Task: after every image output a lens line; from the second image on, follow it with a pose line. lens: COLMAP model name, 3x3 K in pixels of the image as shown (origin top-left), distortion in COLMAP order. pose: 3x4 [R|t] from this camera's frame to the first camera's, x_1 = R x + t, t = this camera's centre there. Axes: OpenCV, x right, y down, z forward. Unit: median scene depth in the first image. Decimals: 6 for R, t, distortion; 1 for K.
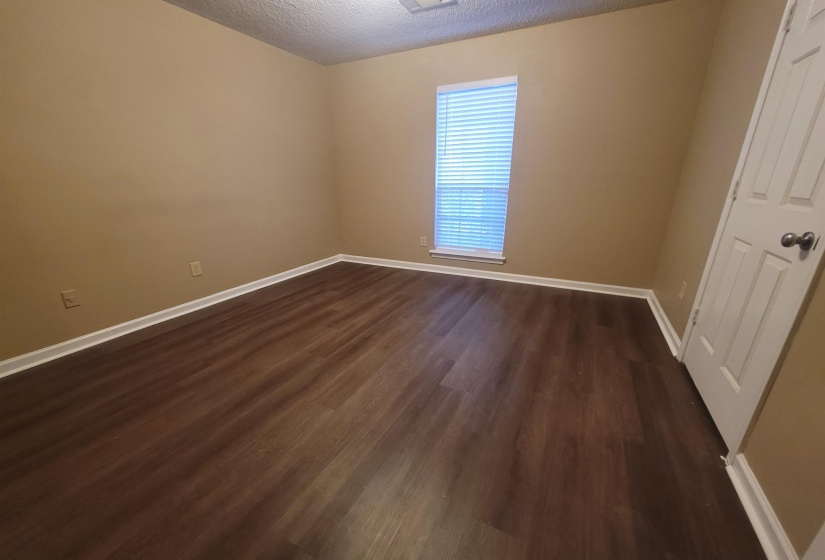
lens RADIAL K [[333.7, 0, 409.9], [0, 333.7, 281.3], [0, 0, 1]] dist [-0.007545, 0.003624]
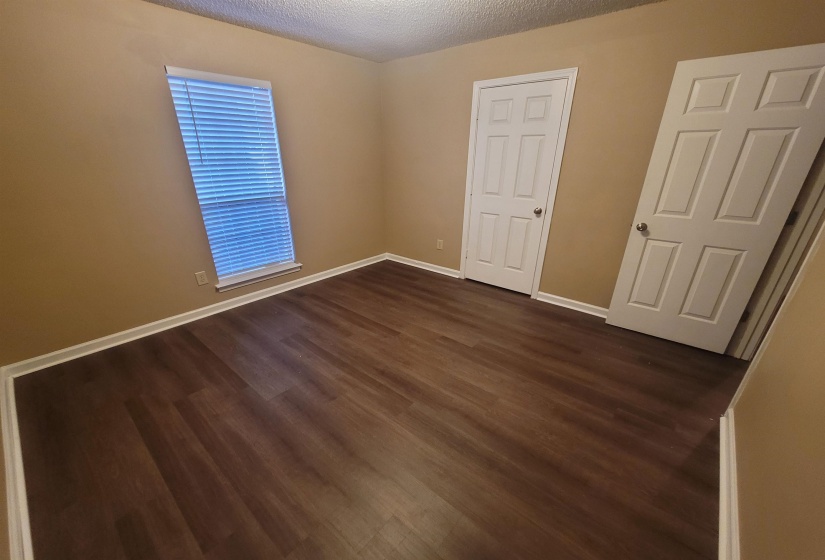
lens RADIAL K [[333.7, 0, 408.1], [0, 333.7, 281.7], [0, 0, 1]] dist [-0.007545, 0.003624]
pose [[0.250830, -0.341266, 0.905882, -0.766220], [0.286820, 0.919979, 0.267158, -0.262000], [-0.924564, 0.192814, 0.328640, 0.490757]]
